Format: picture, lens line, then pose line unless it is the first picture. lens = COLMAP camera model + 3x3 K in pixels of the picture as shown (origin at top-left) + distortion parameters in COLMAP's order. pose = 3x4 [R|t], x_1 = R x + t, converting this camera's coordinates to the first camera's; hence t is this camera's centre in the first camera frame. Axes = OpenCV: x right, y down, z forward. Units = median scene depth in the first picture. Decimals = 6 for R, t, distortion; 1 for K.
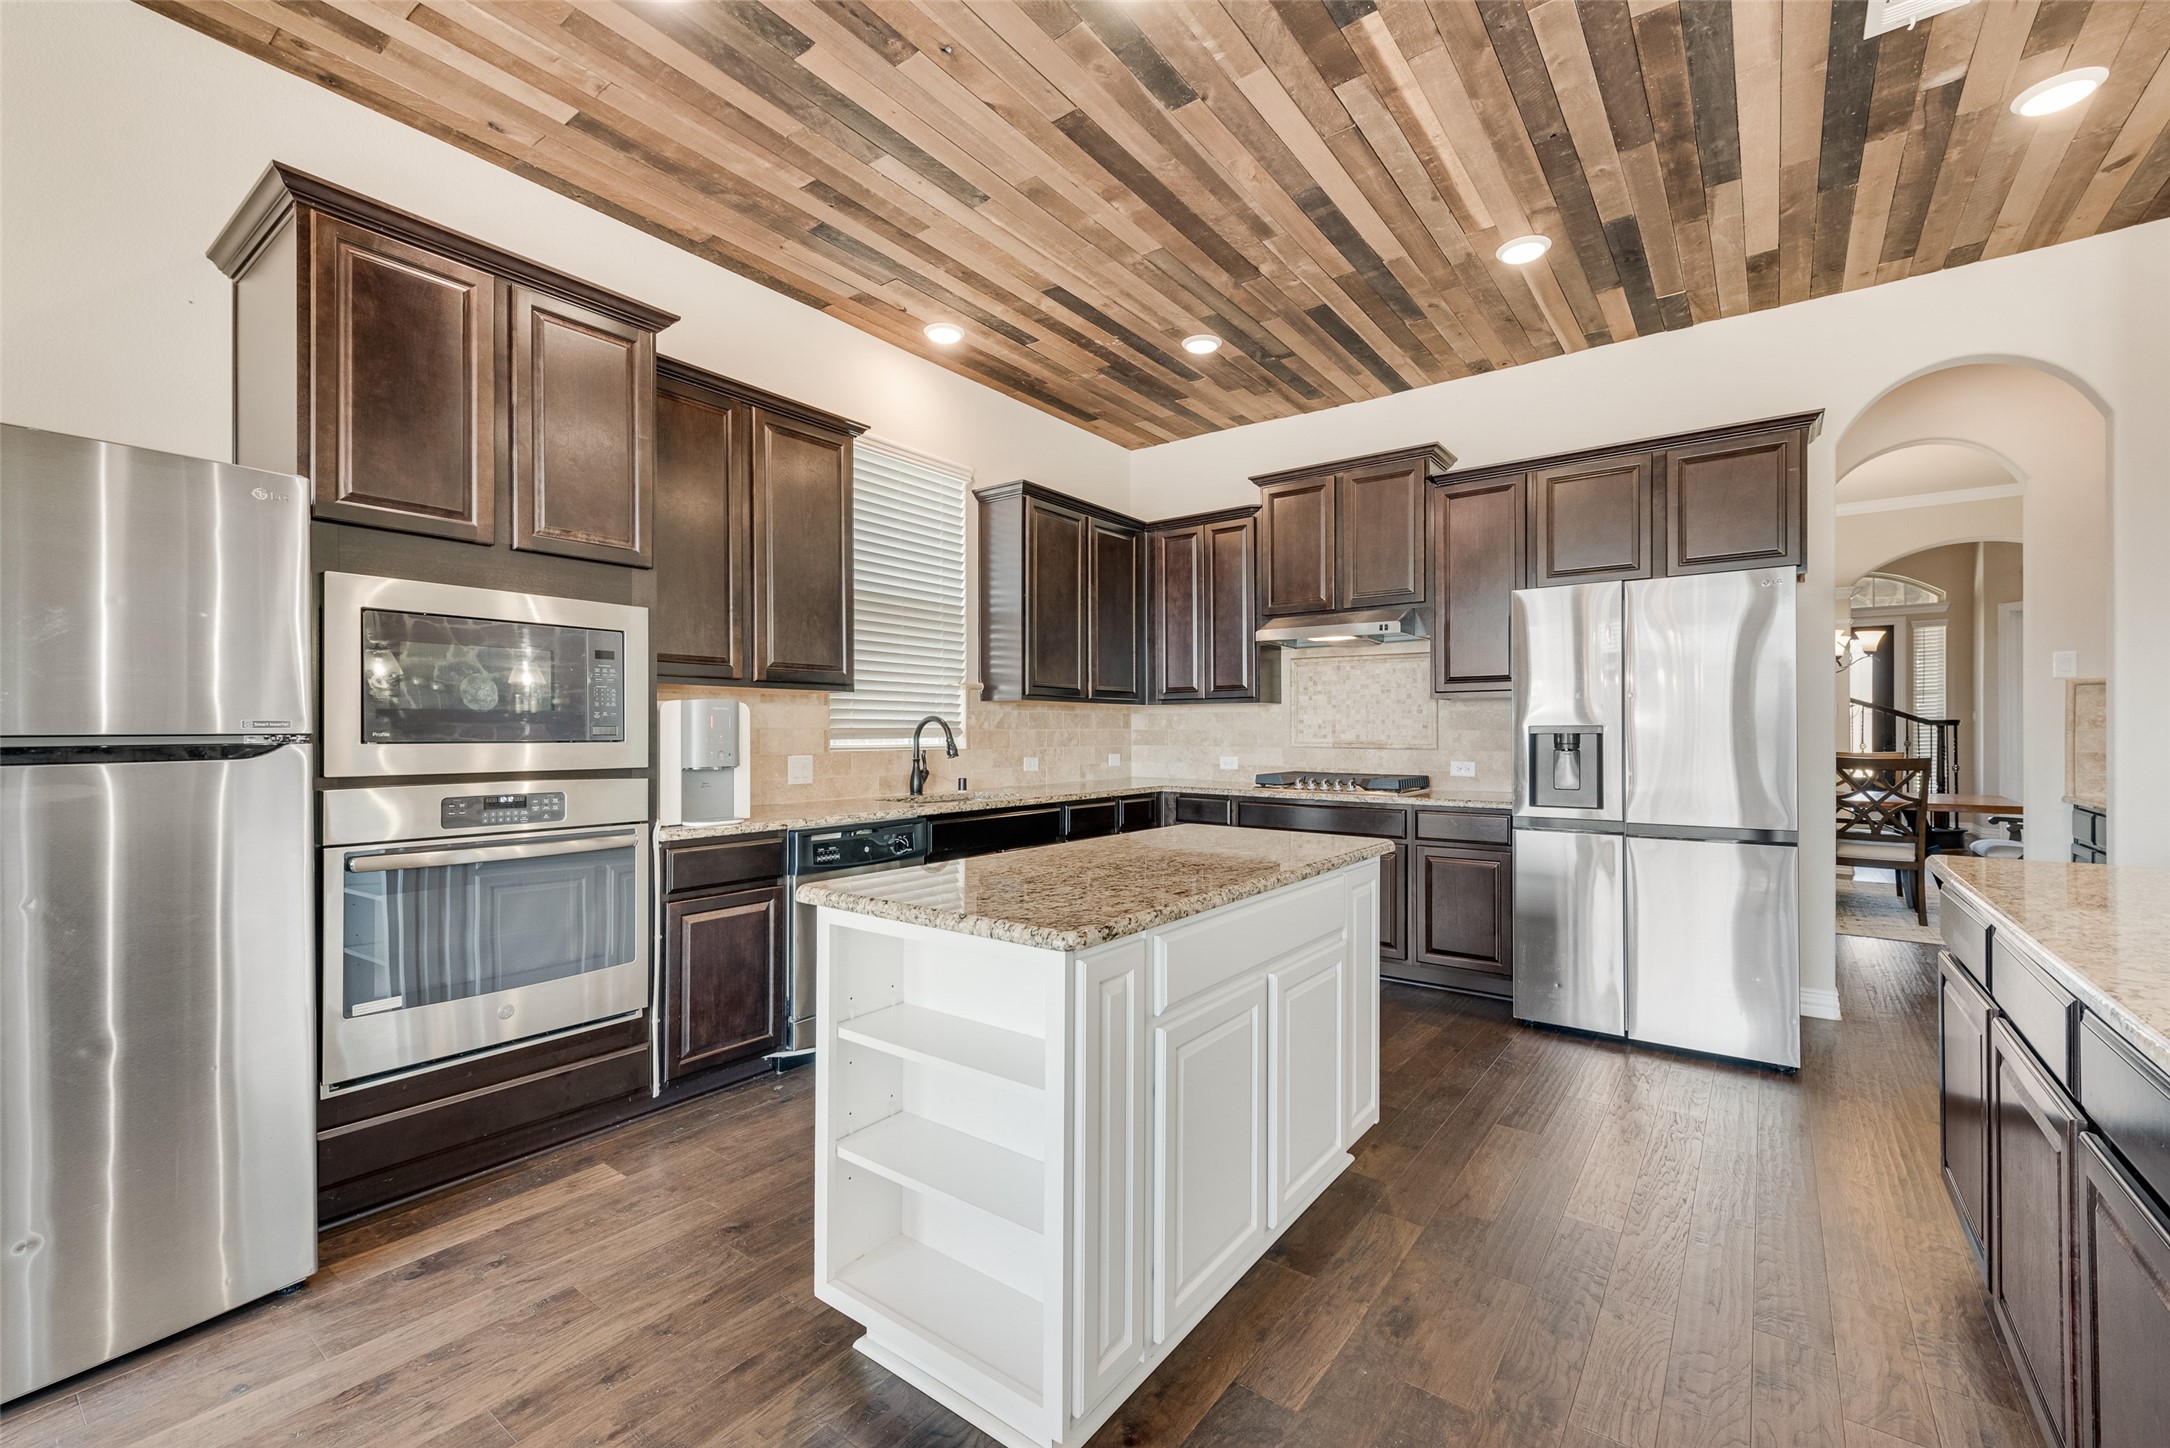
lens RADIAL K [[916.2, 0, 1120.7], [0, 916.2, 732.3], [0, 0, 1]] dist [0.009410, -0.000031]
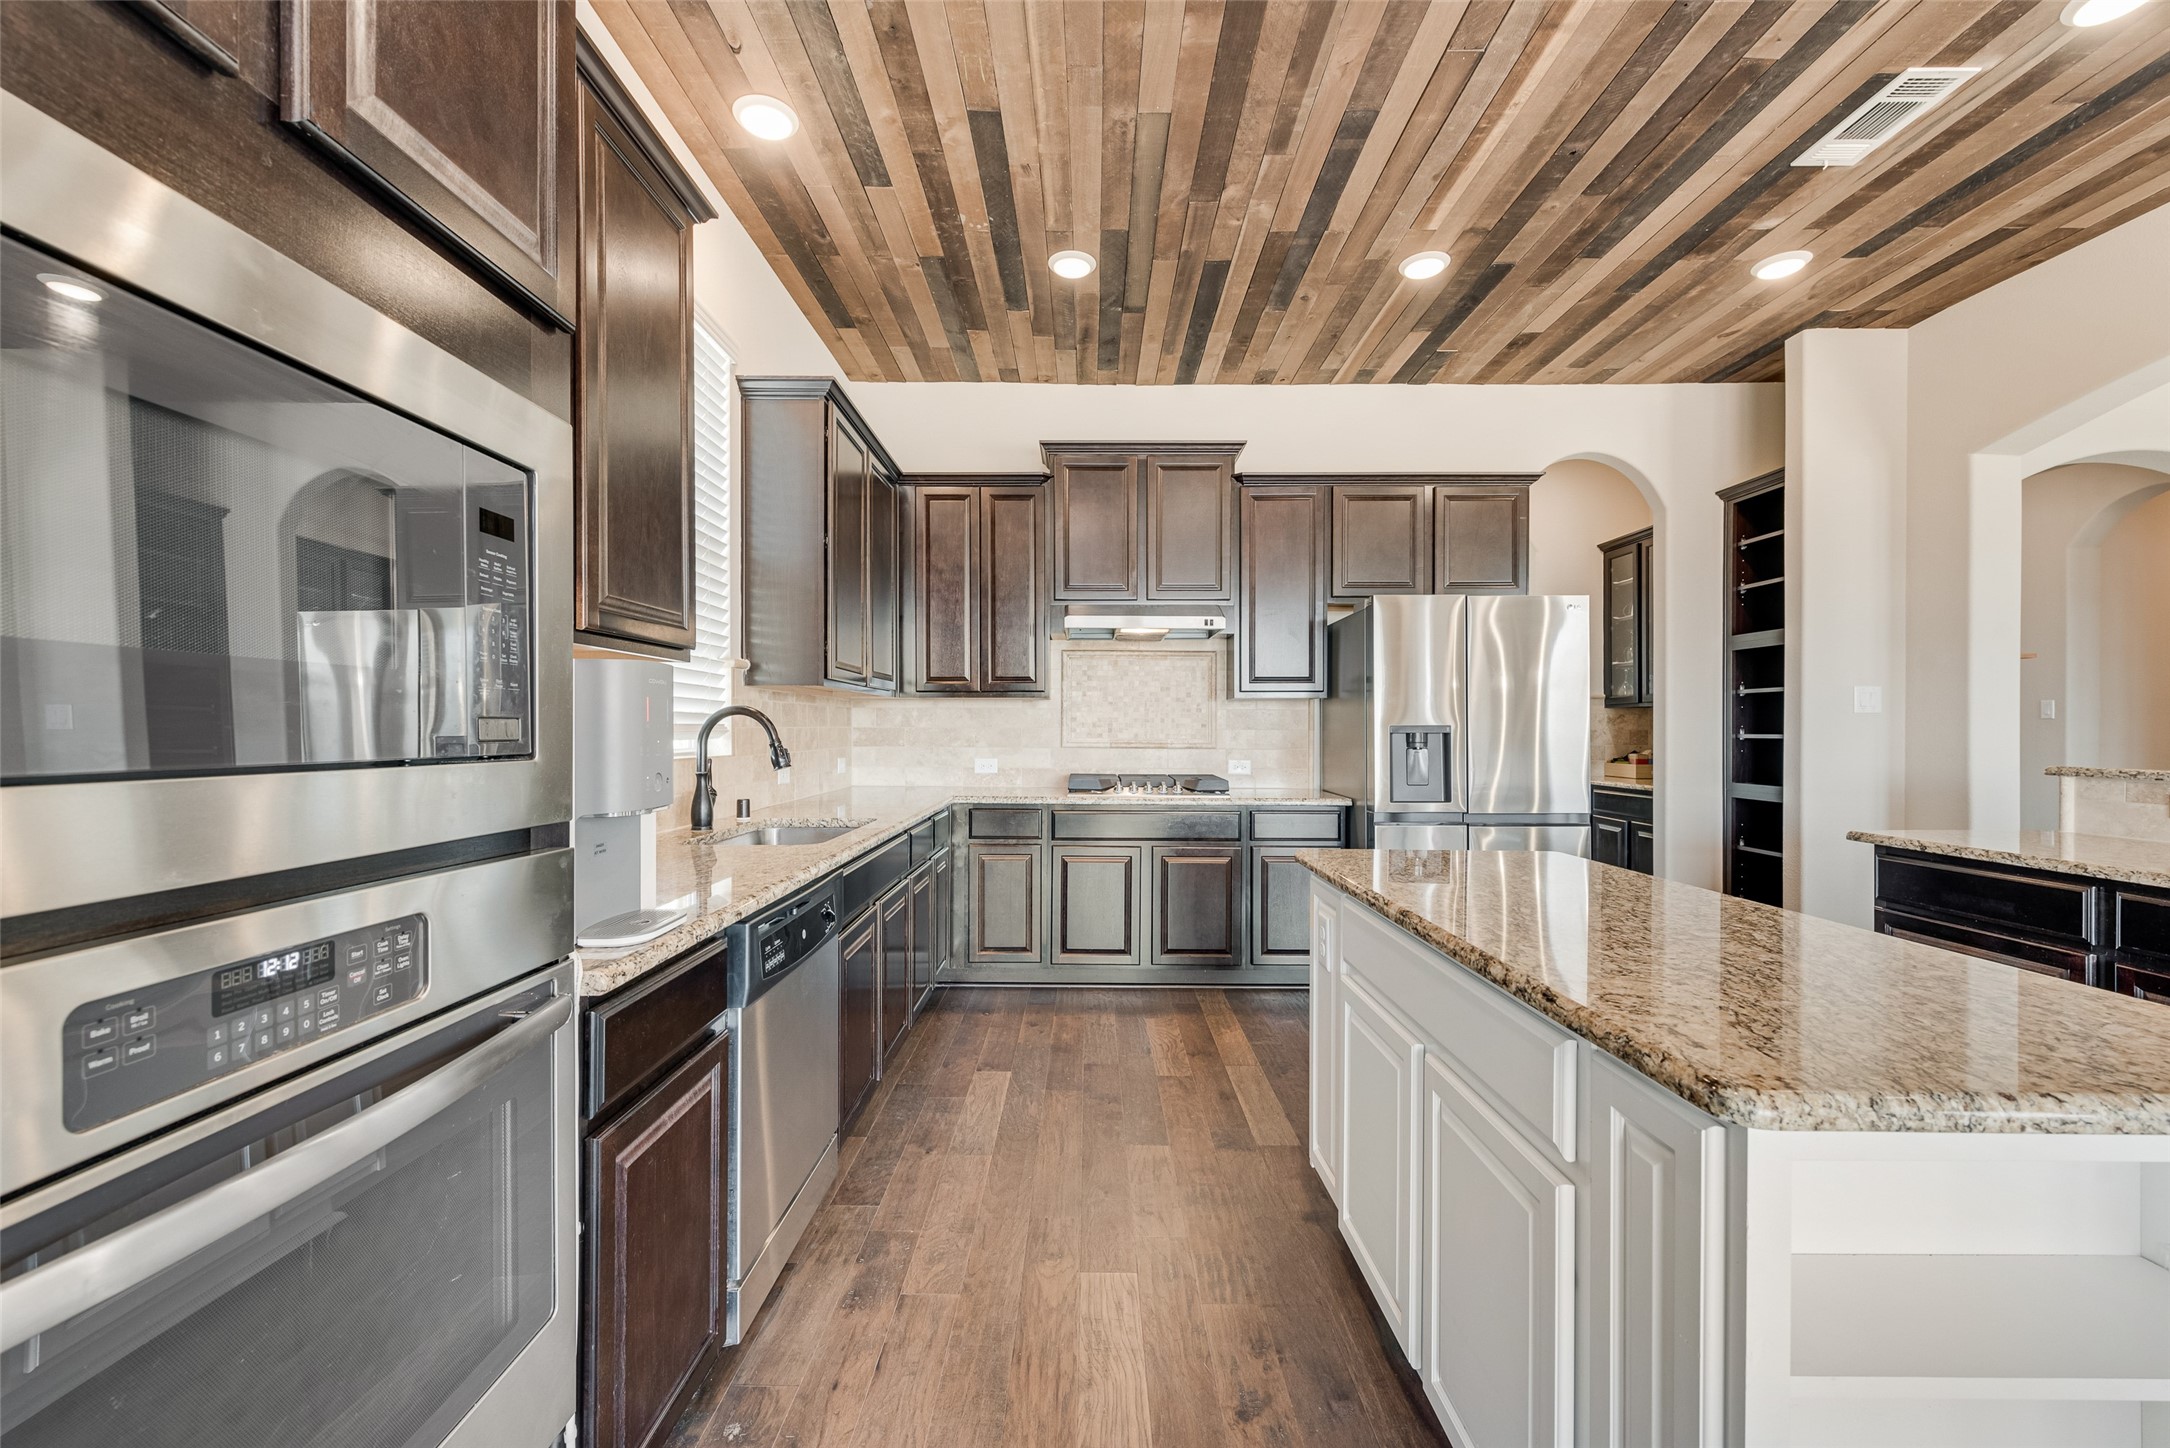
lens RADIAL K [[855.4, 0, 1089.6], [0, 855.4, 731.1], [0, 0, 1]] dist [0.013195, -0.001526]
pose [[0.808455, 0.001072, 0.588557, -0.340354], [-0.002057, 0.999997, 0.001004, -0.001028], [-0.588555, -0.002022, 0.808455, 0.343821]]
